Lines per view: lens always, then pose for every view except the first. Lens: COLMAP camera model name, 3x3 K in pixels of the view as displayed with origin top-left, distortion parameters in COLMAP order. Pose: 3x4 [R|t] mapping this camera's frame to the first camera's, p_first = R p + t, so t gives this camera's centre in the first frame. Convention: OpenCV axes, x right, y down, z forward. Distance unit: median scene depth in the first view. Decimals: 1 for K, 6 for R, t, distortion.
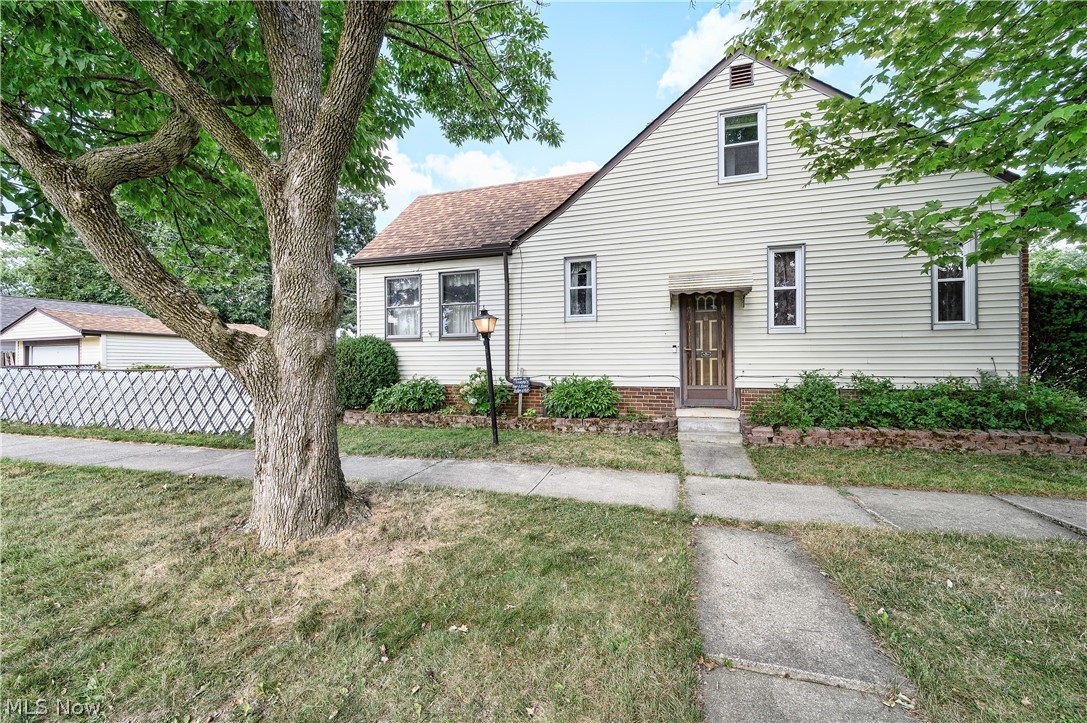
lens RADIAL K [[420.7, 0, 544.3], [0, 420.7, 363.2], [0, 0, 1]] dist [0.001492, 0.000070]
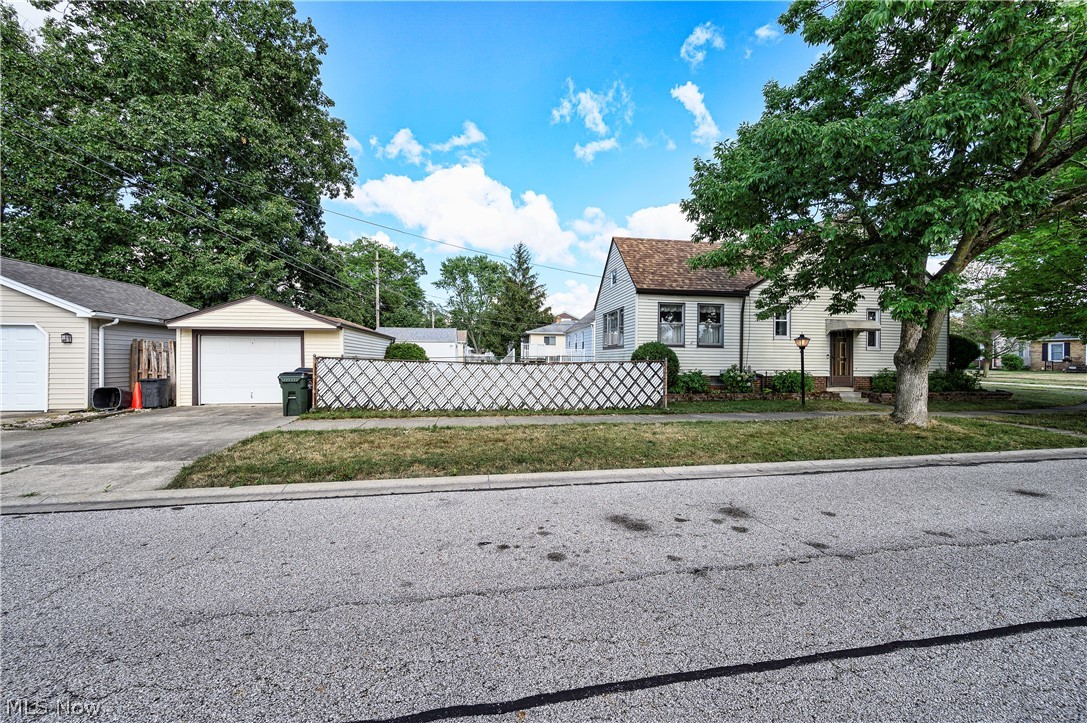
lens RADIAL K [[420.7, 0, 542.0], [0, 420.7, 363.1], [0, 0, 1]] dist [0.001492, 0.000070]
pose [[0.901769, 0.015773, 0.431930, -1.518881], [-0.015782, 0.999869, -0.003562, 0.020723], [-0.431929, -0.003605, 0.901900, -0.164517]]
